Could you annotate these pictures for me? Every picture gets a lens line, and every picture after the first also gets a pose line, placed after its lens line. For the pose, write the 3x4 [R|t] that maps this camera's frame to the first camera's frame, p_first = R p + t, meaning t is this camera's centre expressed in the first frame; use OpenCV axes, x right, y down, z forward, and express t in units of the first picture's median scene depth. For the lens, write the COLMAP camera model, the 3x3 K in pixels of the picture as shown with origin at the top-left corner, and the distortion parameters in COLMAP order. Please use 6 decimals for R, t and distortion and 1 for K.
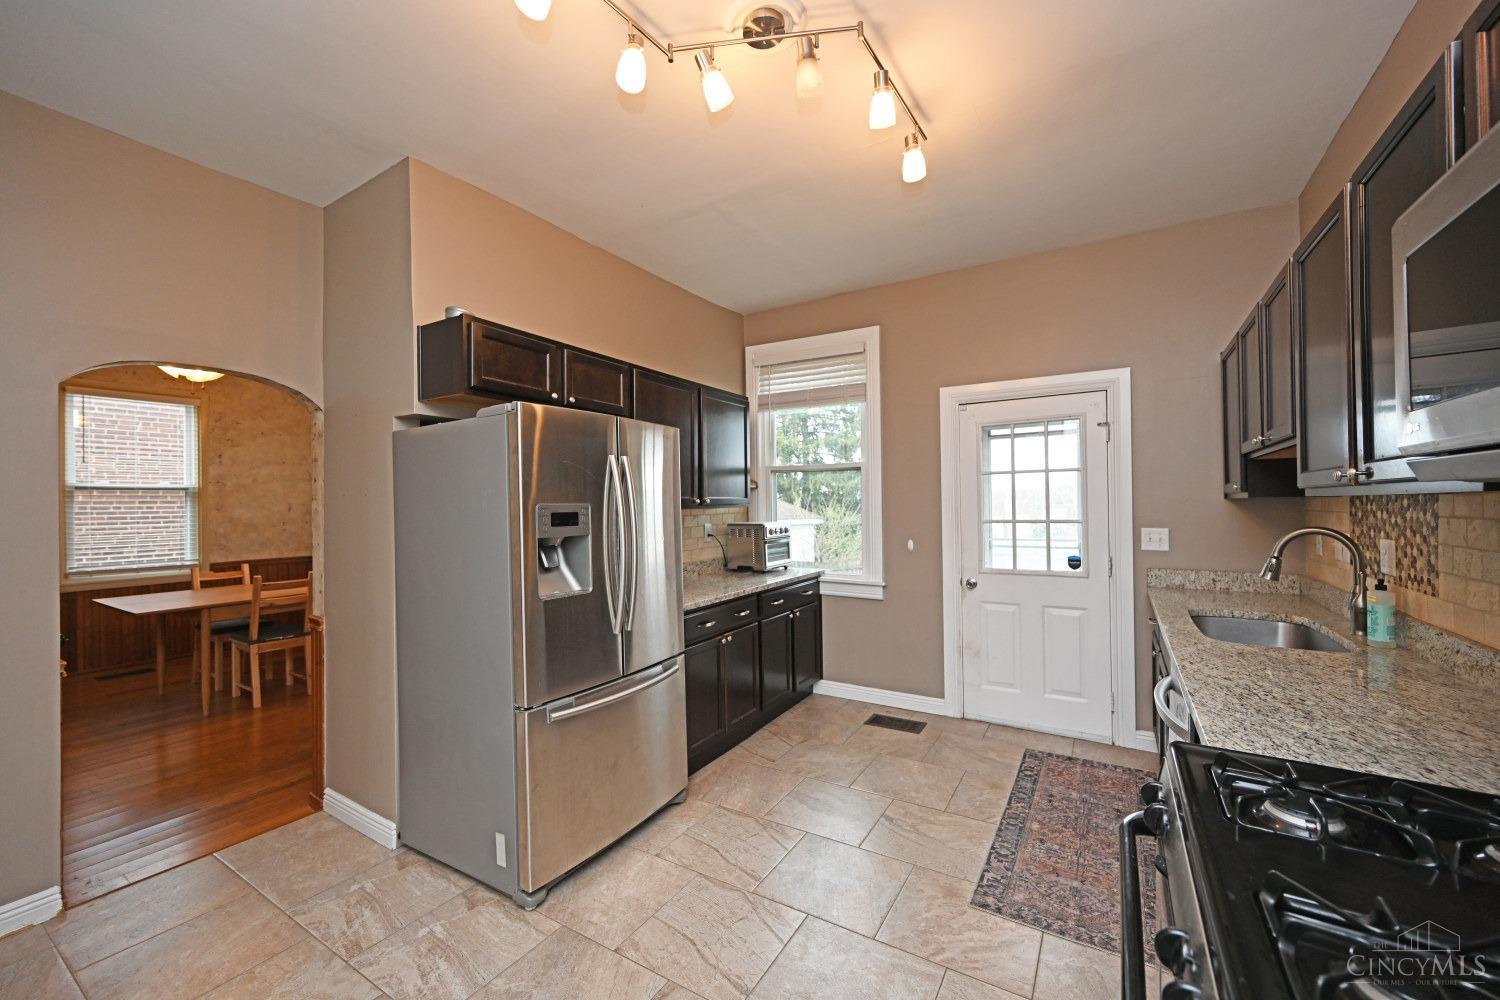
lens RADIAL K [[585.4, 0, 744.2], [0, 585.4, 500.6], [0, 0, 1]] dist [-0.001074, 0.000408]
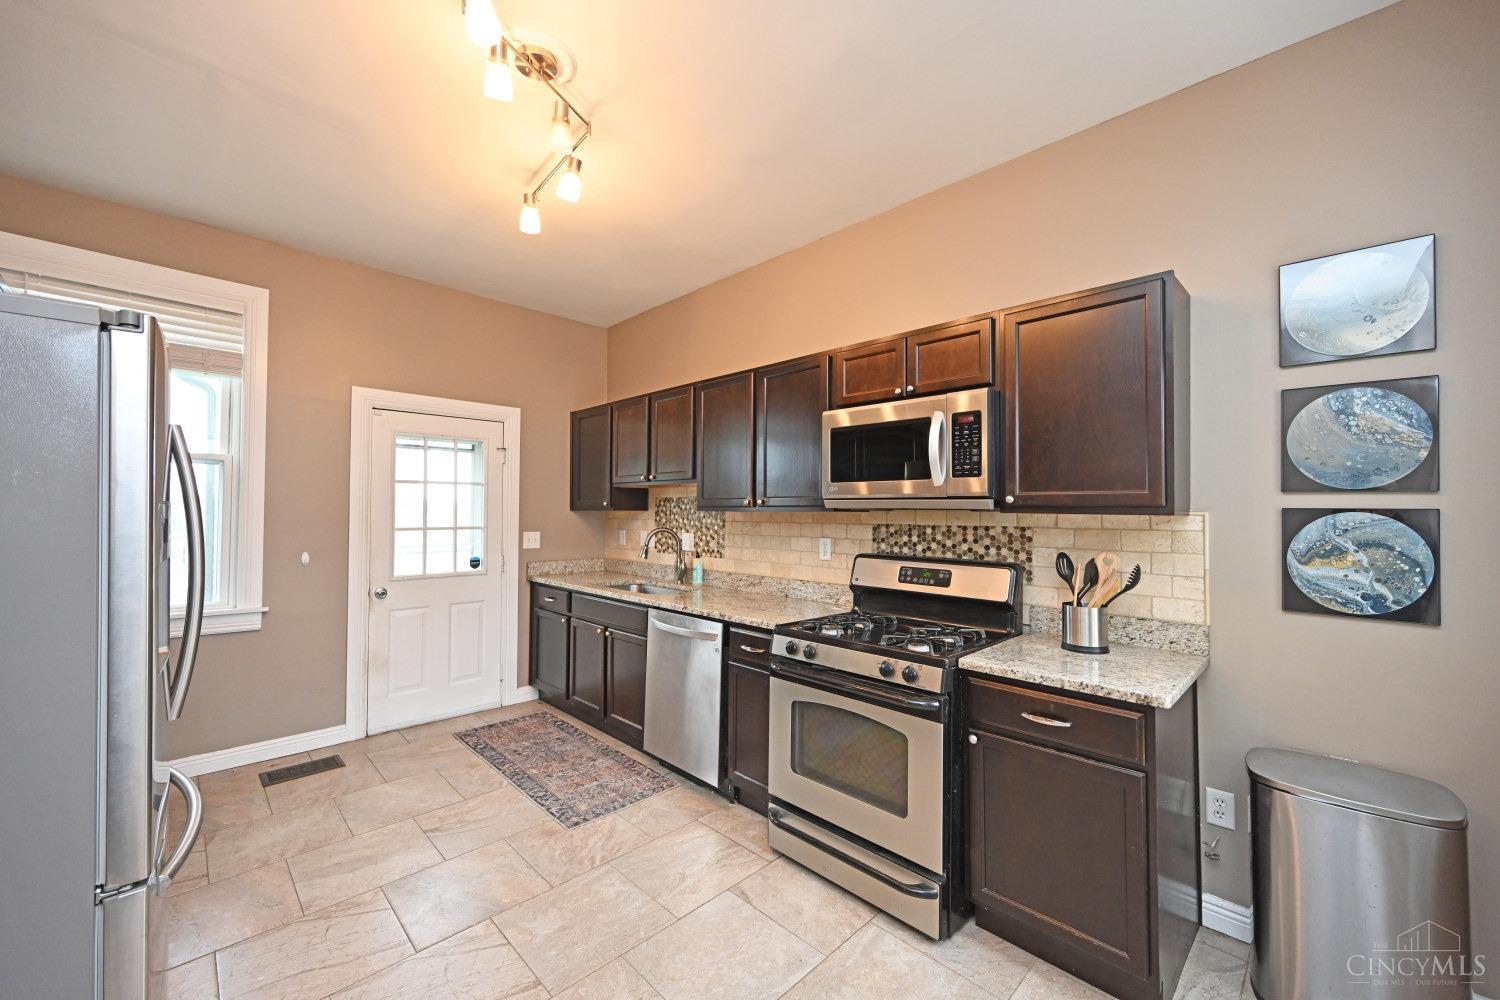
lens RADIAL K [[585.4, 0, 744.2], [0, 585.4, 500.6], [0, 0, 1]] dist [-0.001074, 0.000408]
pose [[0.239147, 0.032109, 0.970452, -0.445580], [-0.016821, 0.999440, -0.028923, 0.005762], [-0.970838, -0.009407, 0.239553, 0.193016]]
